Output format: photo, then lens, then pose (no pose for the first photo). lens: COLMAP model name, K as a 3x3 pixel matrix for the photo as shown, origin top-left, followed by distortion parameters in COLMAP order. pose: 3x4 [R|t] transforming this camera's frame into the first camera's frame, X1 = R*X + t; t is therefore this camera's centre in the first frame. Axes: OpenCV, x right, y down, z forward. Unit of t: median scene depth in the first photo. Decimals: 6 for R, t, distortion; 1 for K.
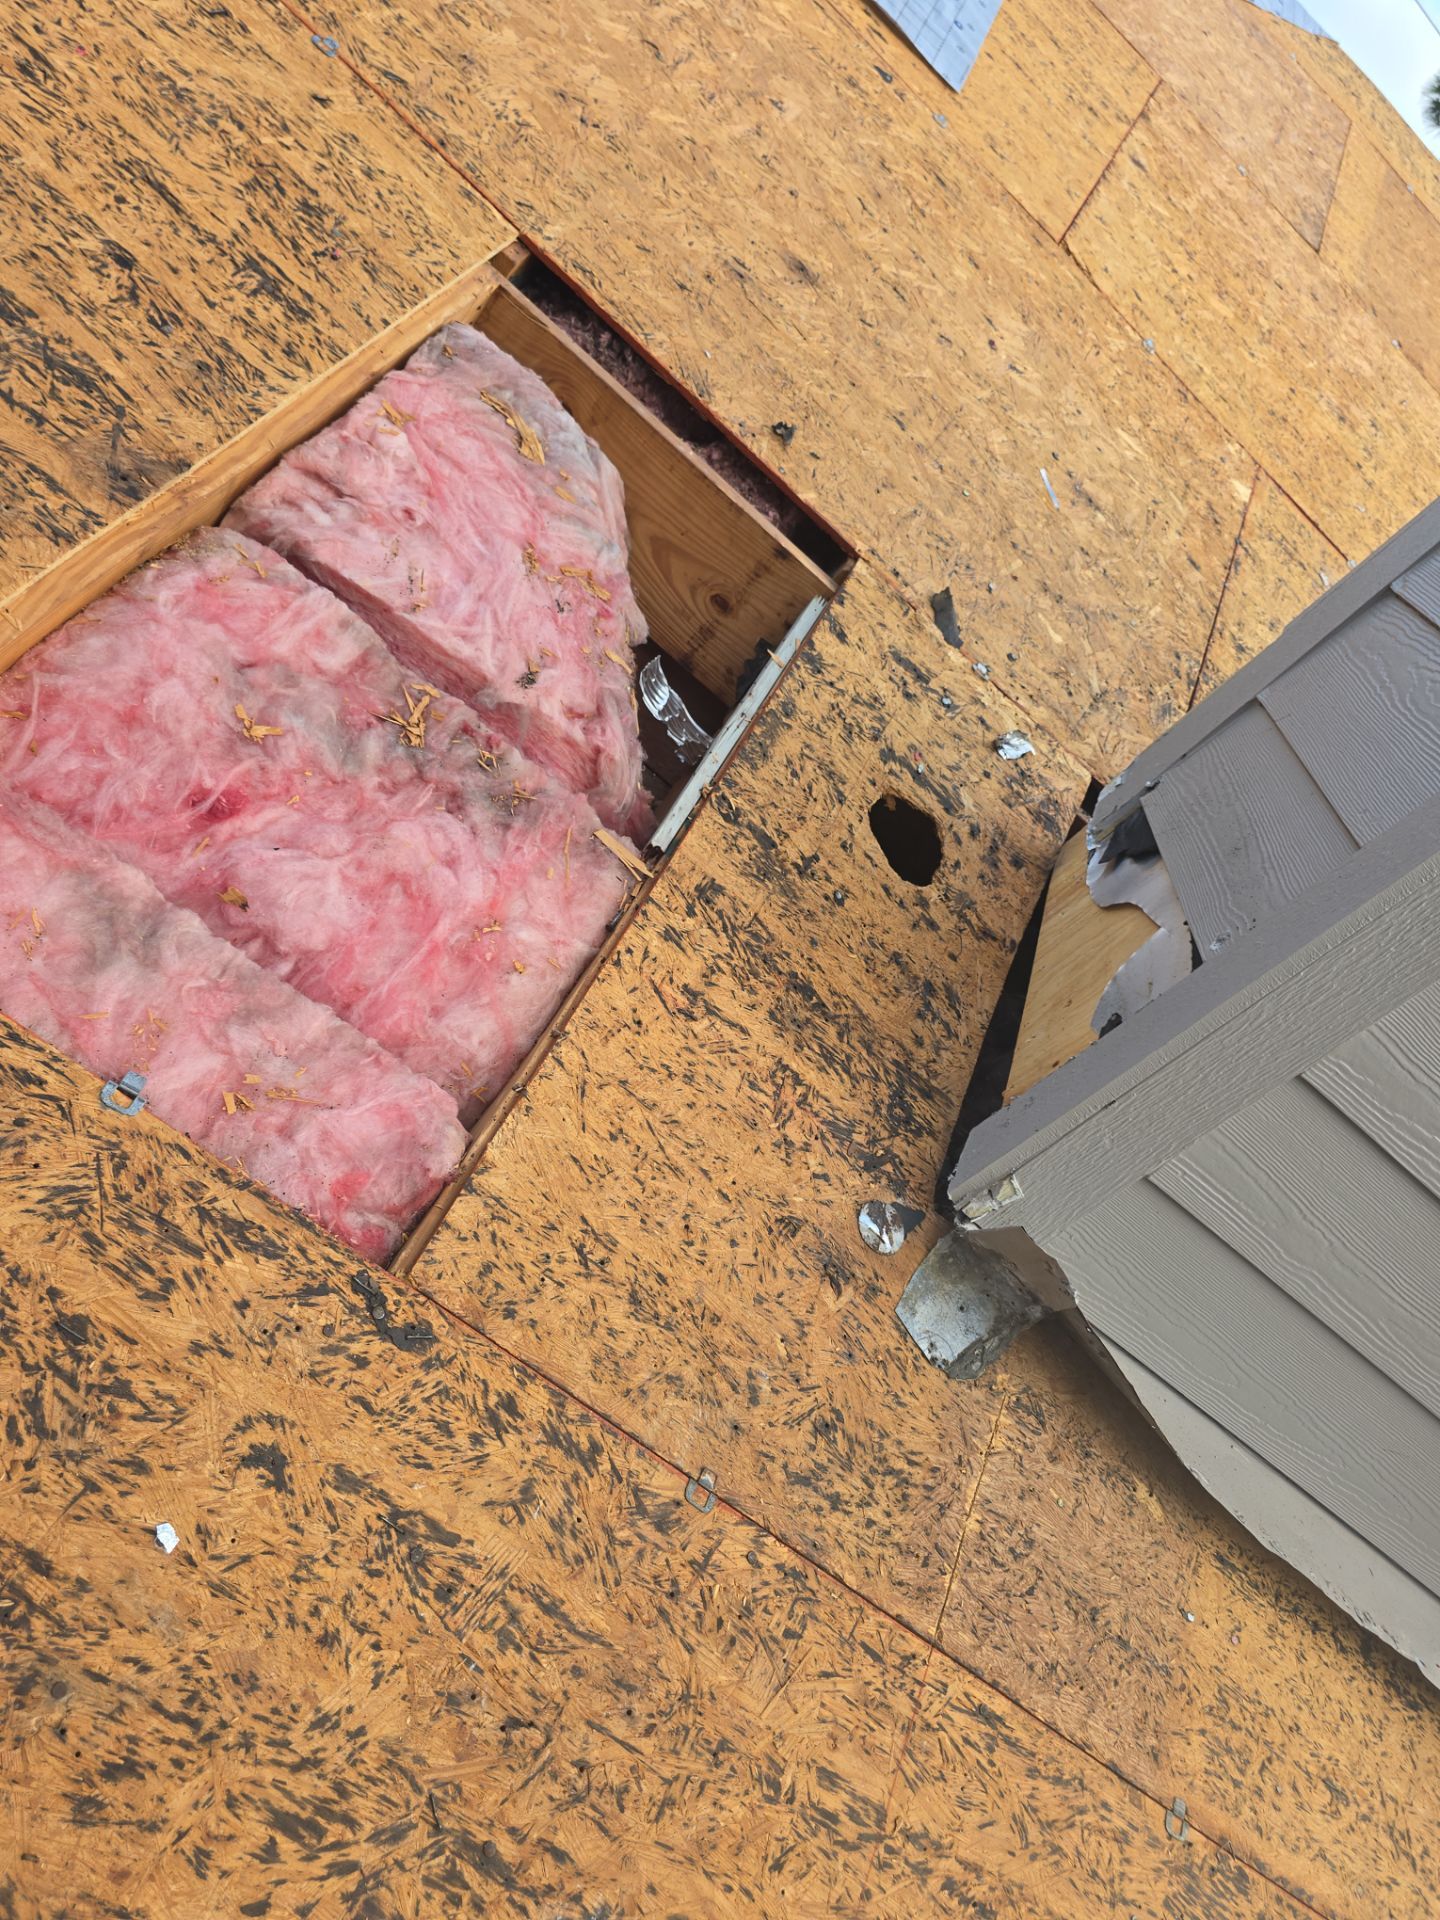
lens RADIAL K [[1299.3, 0, 714.5], [0, 1299.3, 971.8], [0, 0, 1]] dist [0.047751, -0.049202]
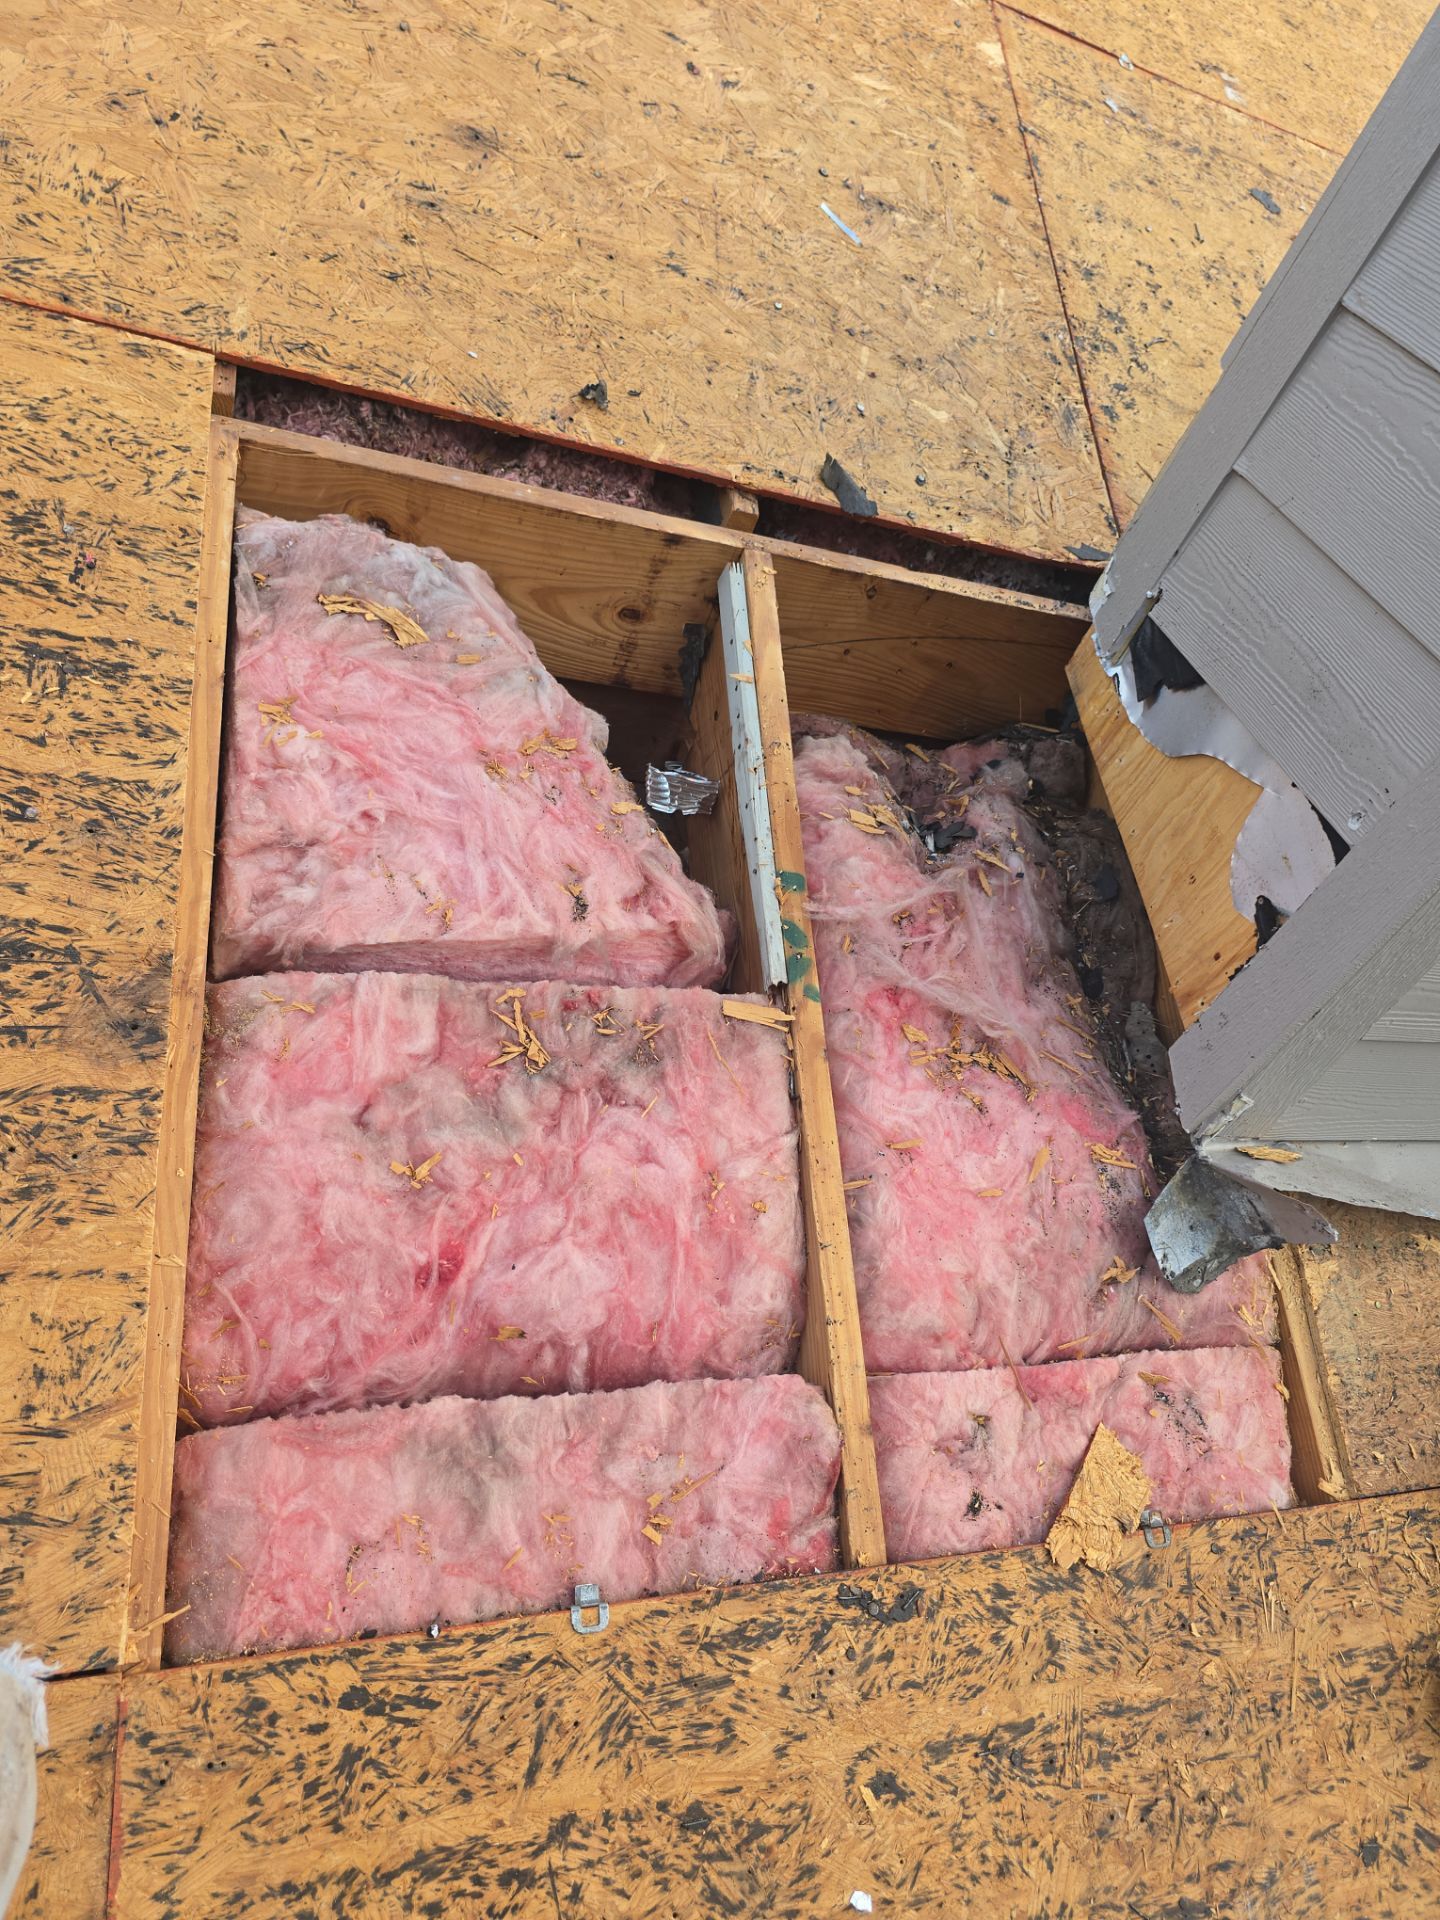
lens RADIAL K [[1299.3, 0, 714.5], [0, 1299.3, 971.8], [0, 0, 1]] dist [0.047751, -0.049202]
pose [[0.868922, -0.494895, -0.007377, -0.101126], [0.470107, 0.820554, 0.325101, -0.588222], [-0.154838, -0.285955, 0.945650, 0.139013]]
